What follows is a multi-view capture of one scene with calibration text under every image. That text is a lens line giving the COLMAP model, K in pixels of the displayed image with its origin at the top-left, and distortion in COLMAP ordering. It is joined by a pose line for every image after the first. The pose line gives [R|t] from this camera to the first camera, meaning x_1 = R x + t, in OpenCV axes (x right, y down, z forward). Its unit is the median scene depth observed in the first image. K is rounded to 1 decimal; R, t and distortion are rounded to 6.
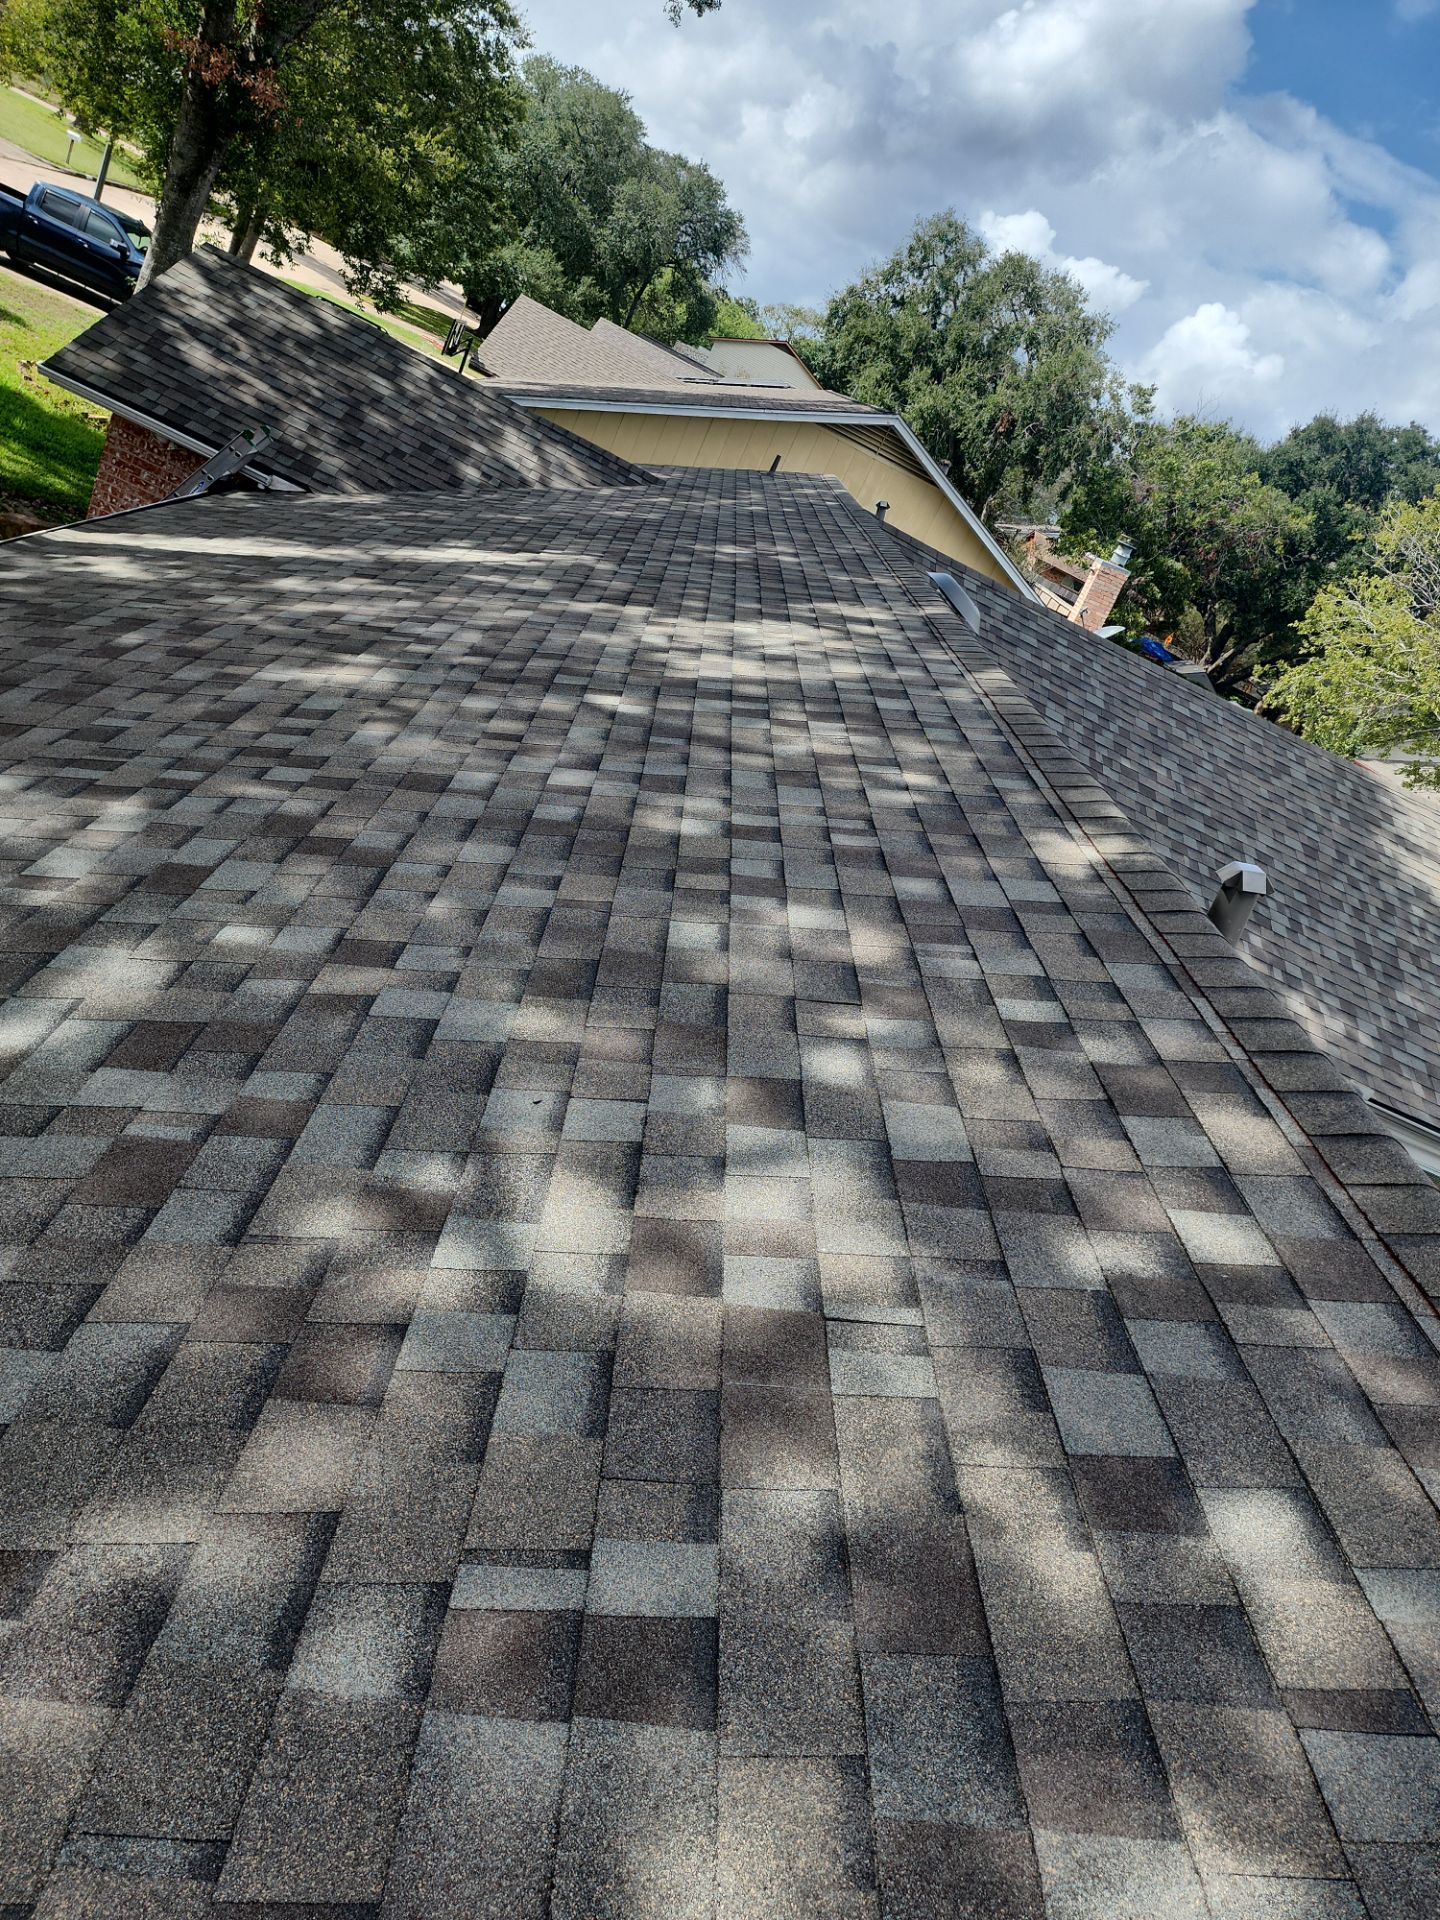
lens RADIAL K [[1304.7, 0, 738.5], [0, 1304.7, 932.1], [0, 0, 1]] dist [0.092570, -0.074279]
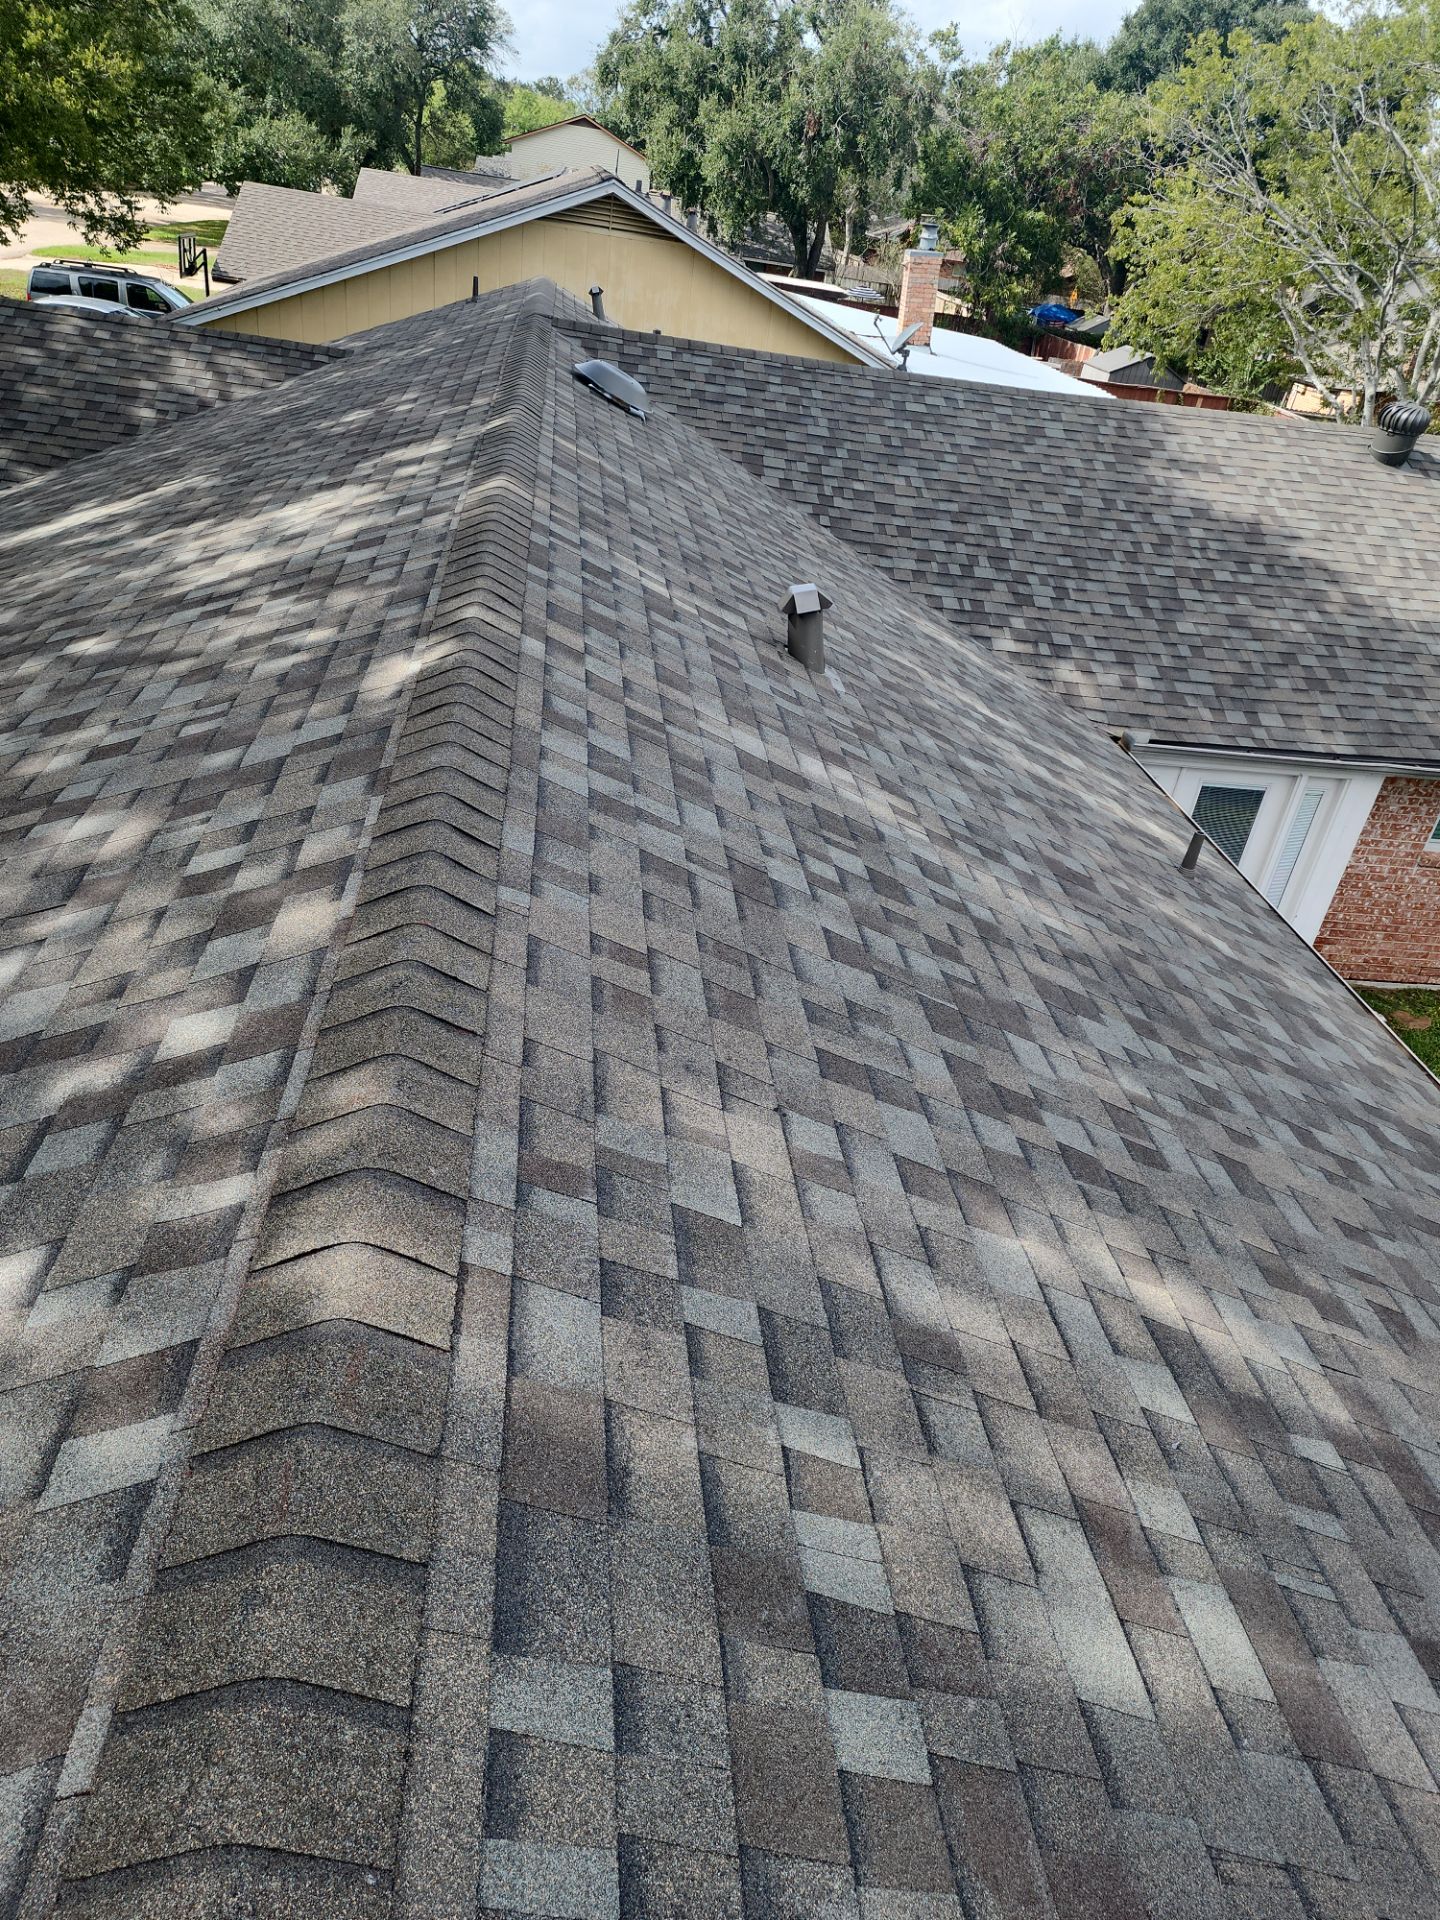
lens RADIAL K [[1296.3, 0, 728.1], [0, 1296.3, 954.3], [0, 0, 1]] dist [0.088957, -0.072765]
pose [[0.946352, -0.313450, -0.078533, 0.152517], [0.321803, 0.936259, 0.140934, 0.025903], [0.029352, -0.158646, 0.986899, -0.017495]]
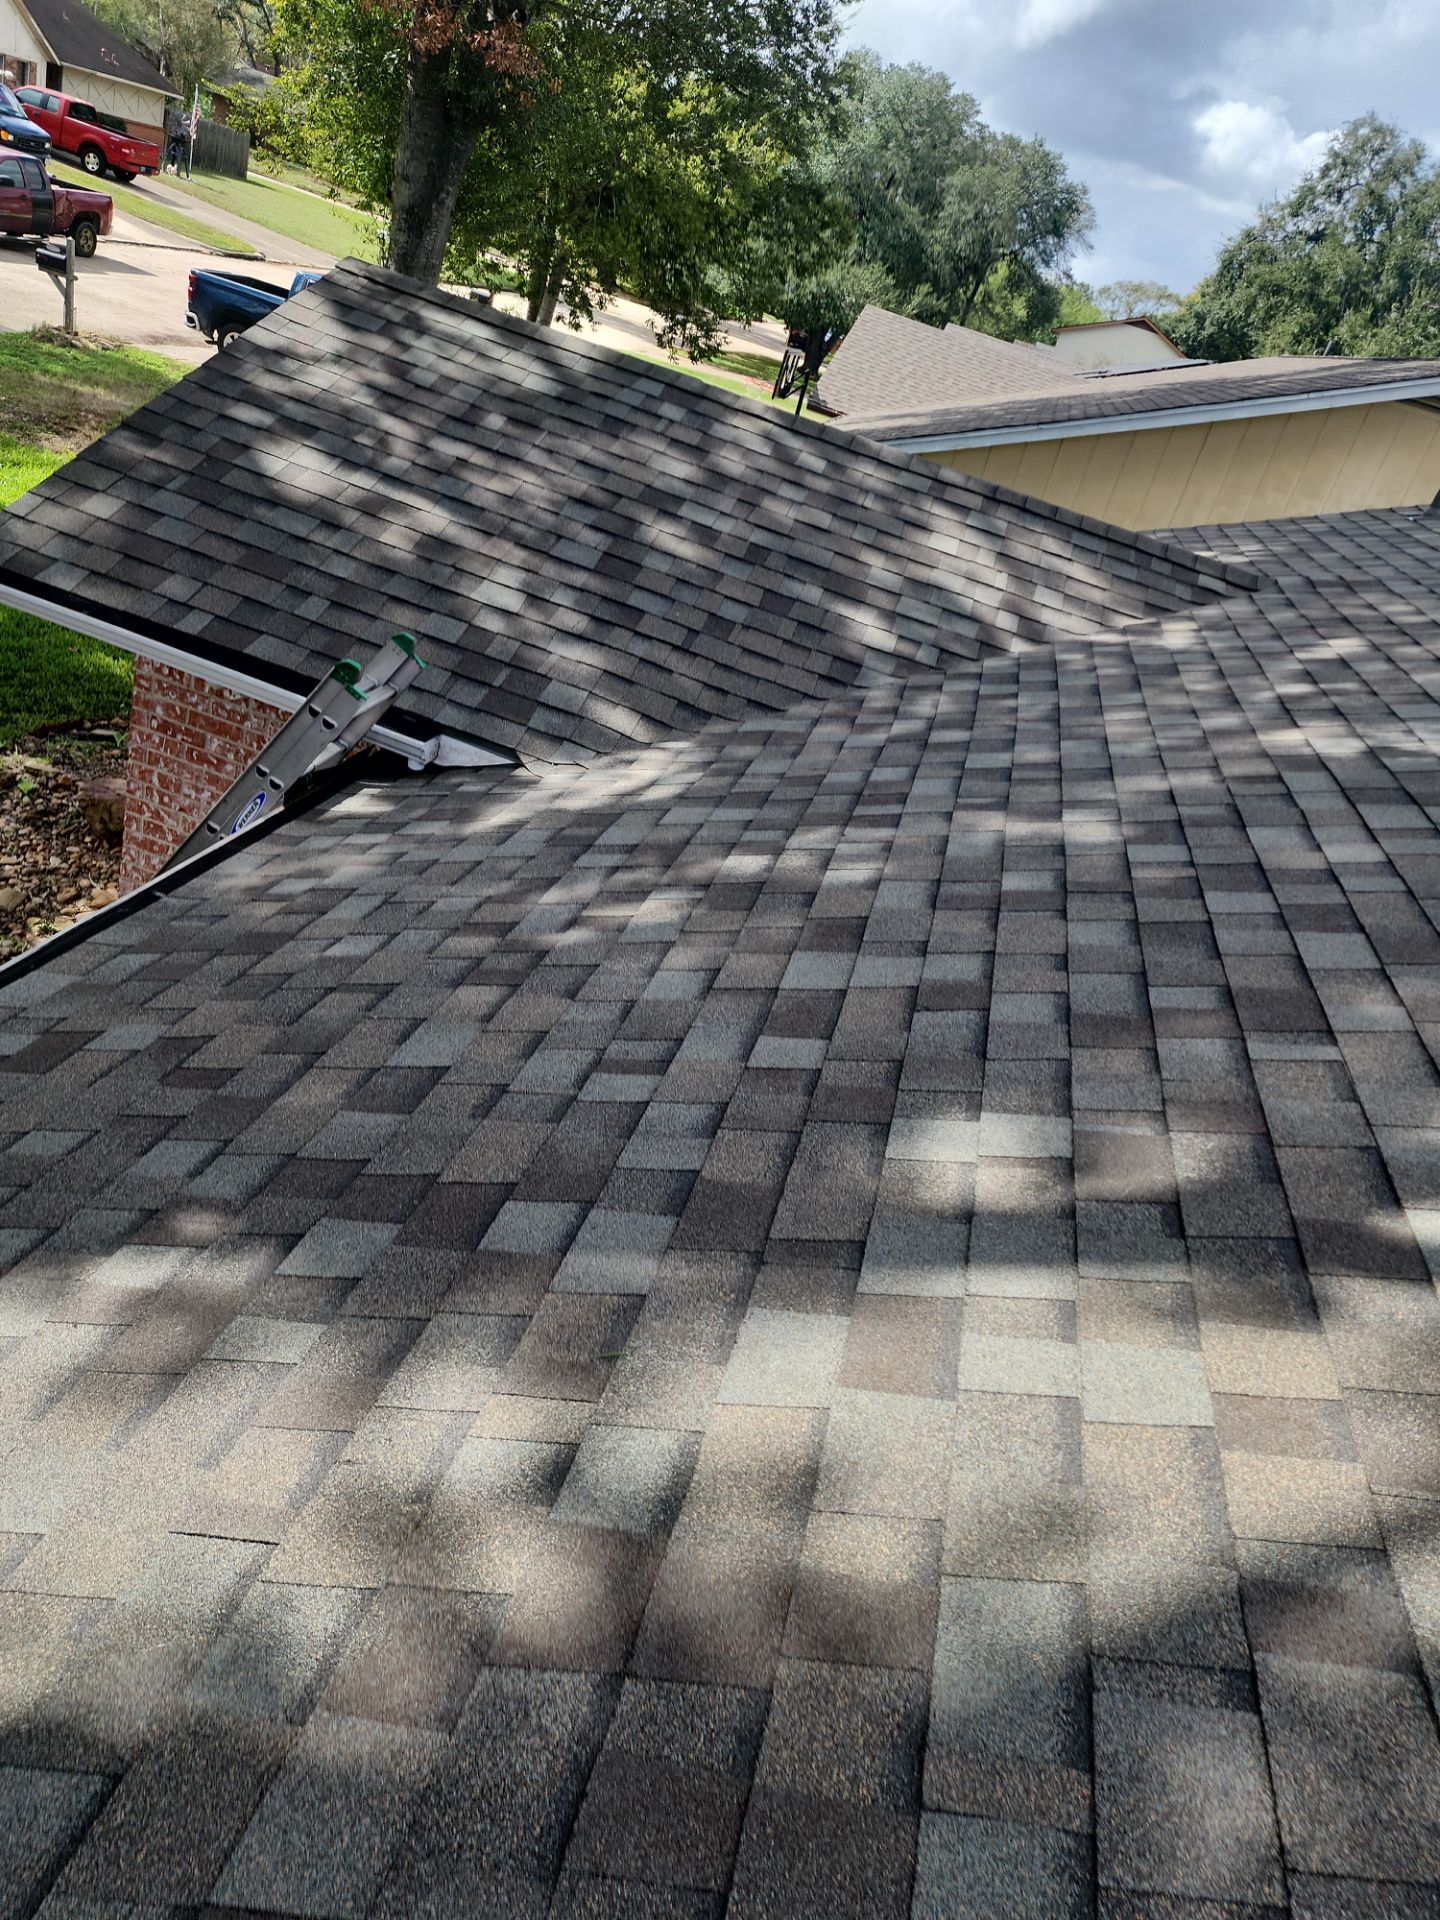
lens RADIAL K [[1337.8, 0, 748.9], [0, 1337.8, 904.4], [0, 0, 1]] dist [0.122939, -0.078933]
pose [[0.966743, -0.065427, -0.247238, -0.132581], [0.055300, 0.997330, -0.047691, -0.232288], [0.249698, 0.032433, 0.967780, 0.534448]]
